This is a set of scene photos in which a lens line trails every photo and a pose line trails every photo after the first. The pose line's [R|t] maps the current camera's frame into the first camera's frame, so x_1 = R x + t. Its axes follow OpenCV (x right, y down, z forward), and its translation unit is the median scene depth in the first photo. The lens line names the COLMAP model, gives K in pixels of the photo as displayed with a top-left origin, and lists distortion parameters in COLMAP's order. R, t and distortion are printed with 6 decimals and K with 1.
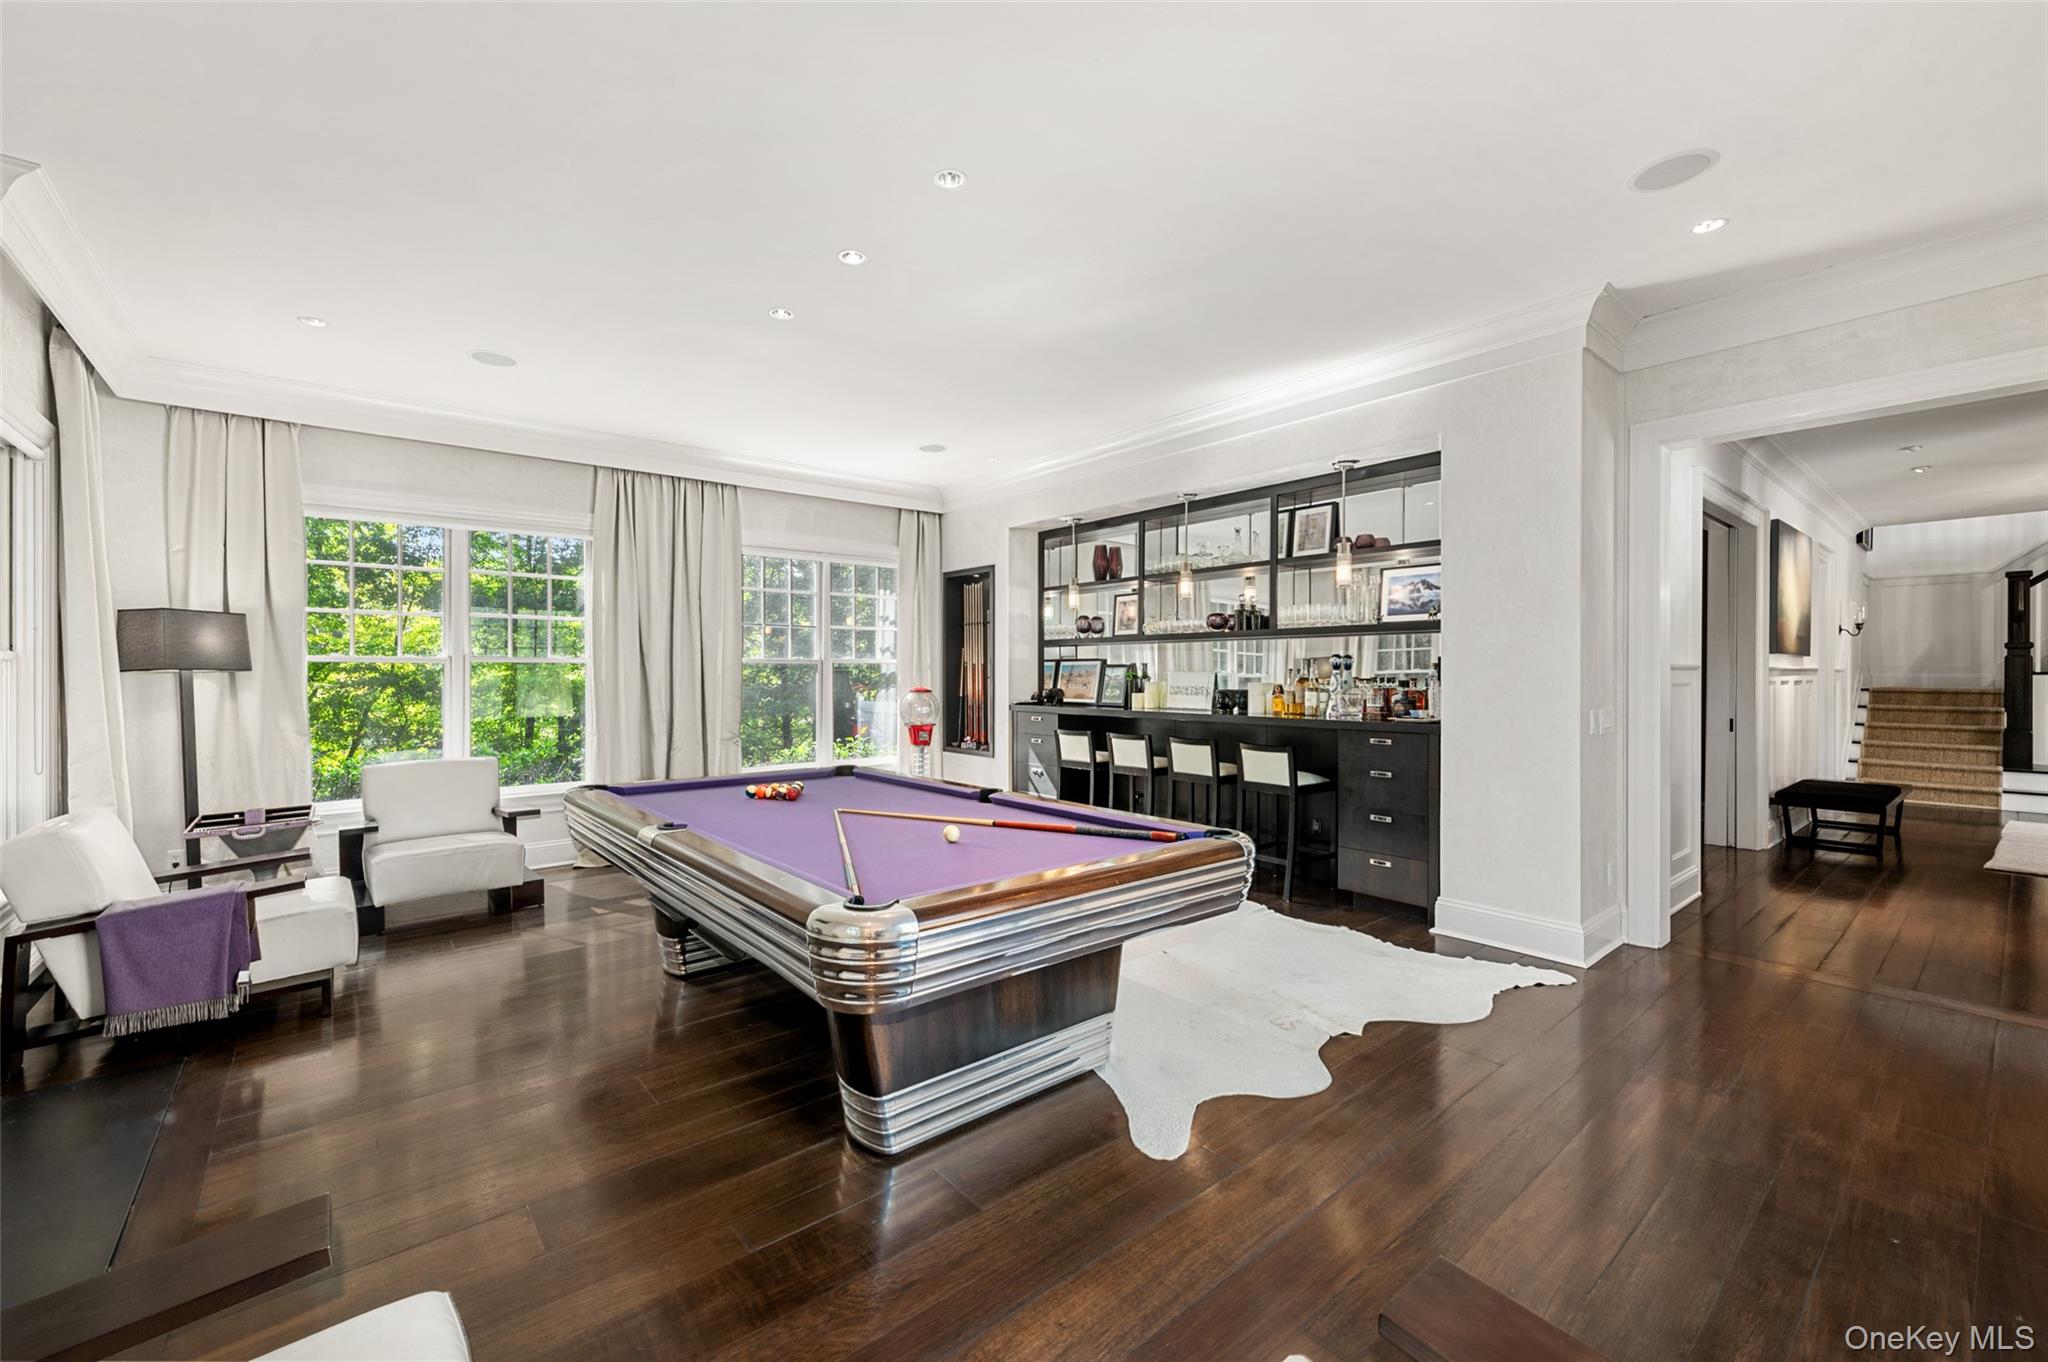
lens RADIAL K [[831.5, 0, 1017.1], [0, 831.5, 677.2], [0, 0, 1]] dist [0.000068, 0.000137]
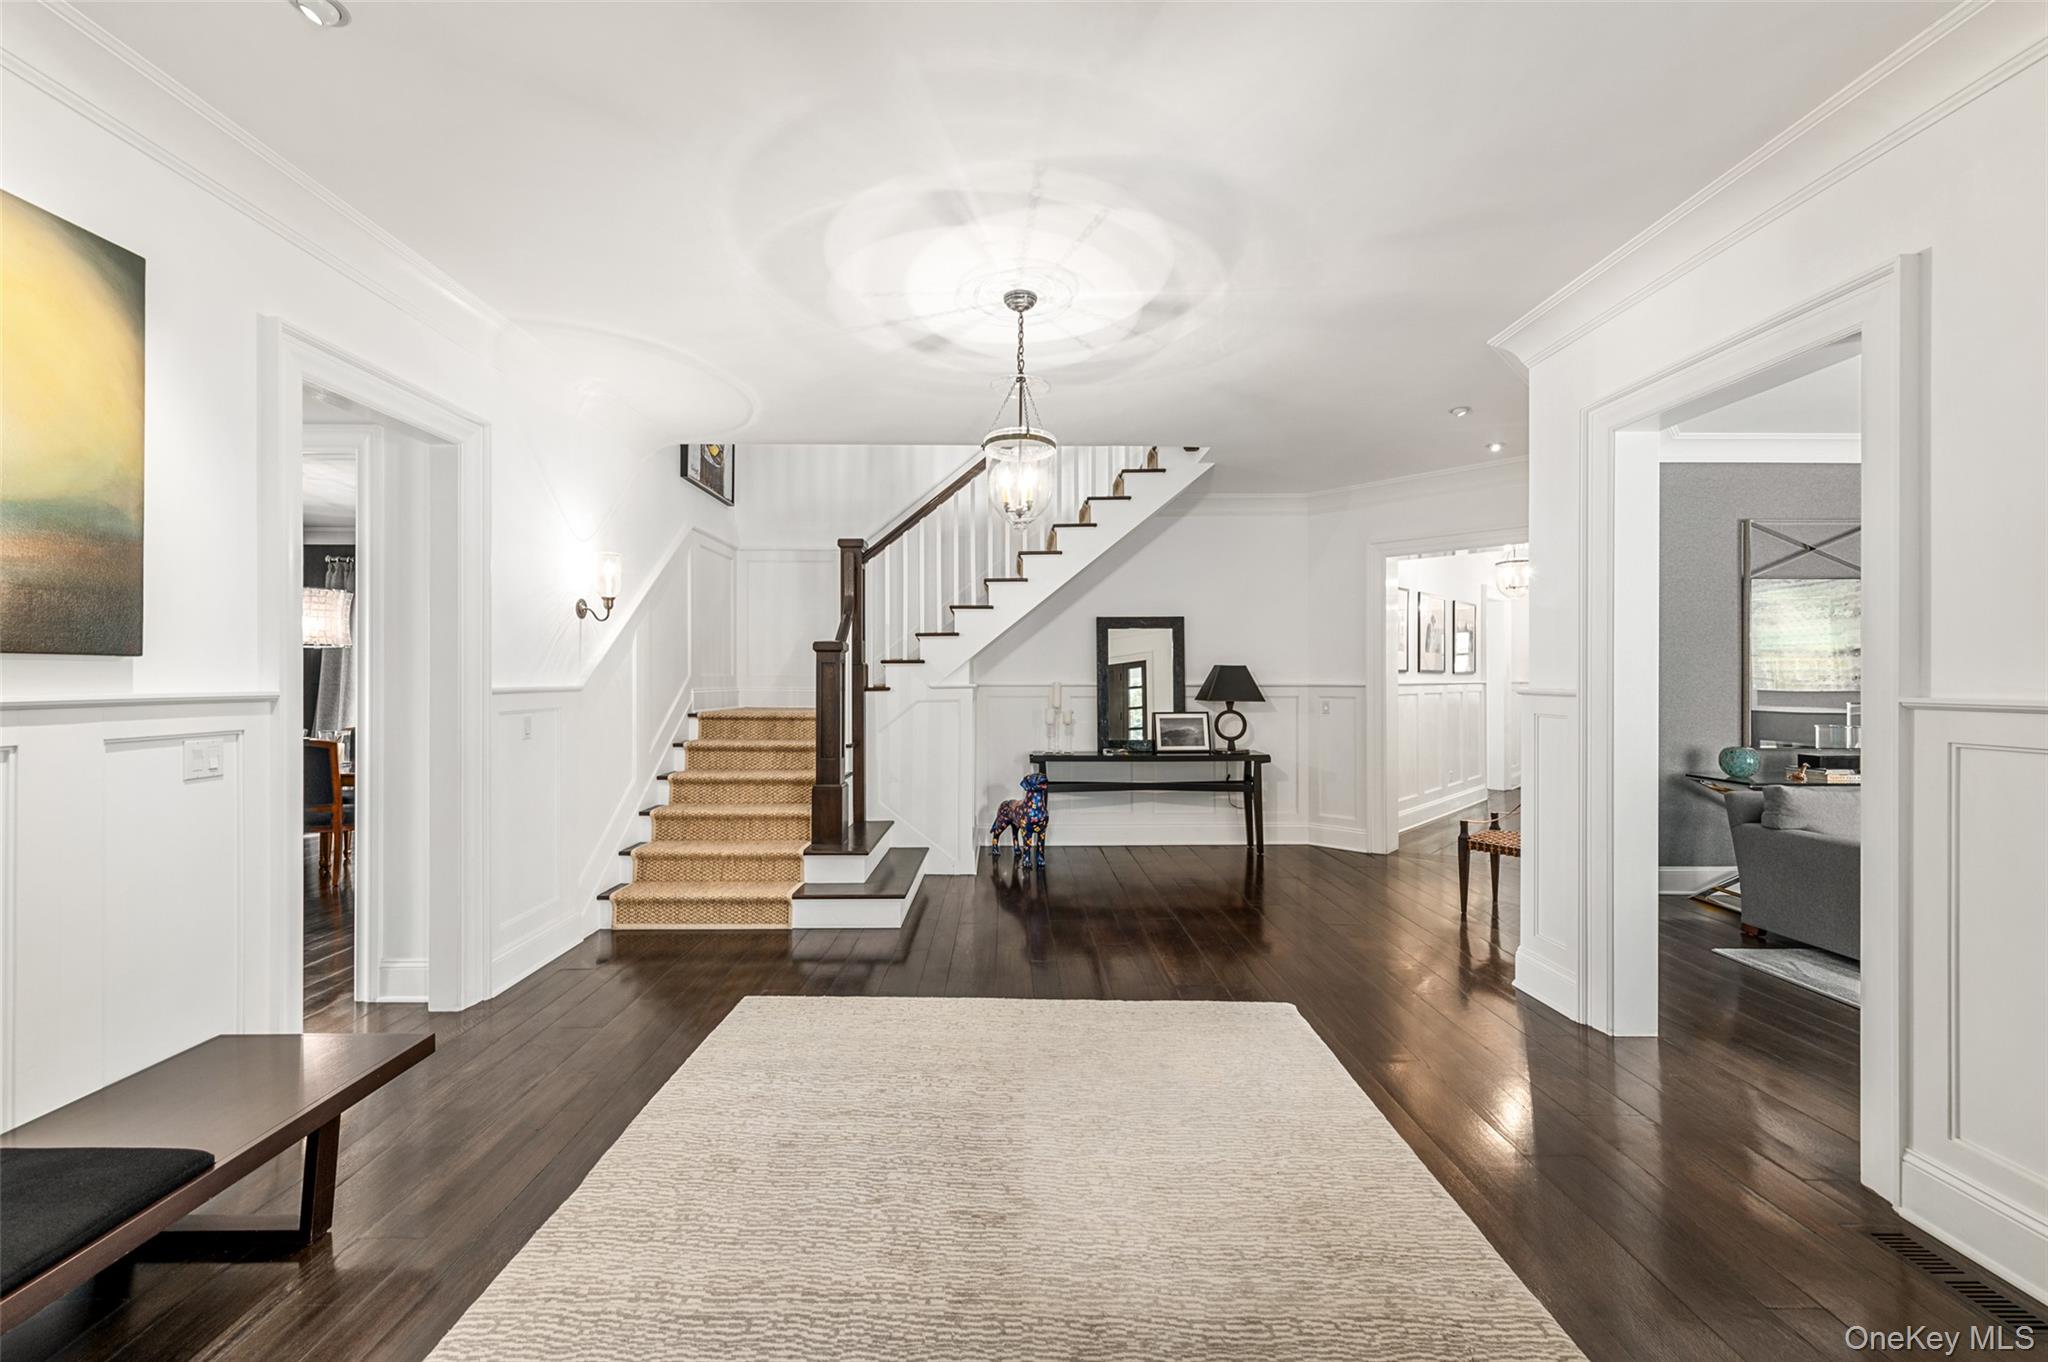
lens RADIAL K [[798.2, 0, 1022.6], [0, 798.2, 681.2], [0, 0, 1]] dist [-0.001833, -0.000049]
pose [[0.626964, -0.000903, 0.779047, 0.832882], [0.007372, 0.999961, -0.004775, -0.007419], [-0.779013, 0.008737, 0.626947, 0.515159]]
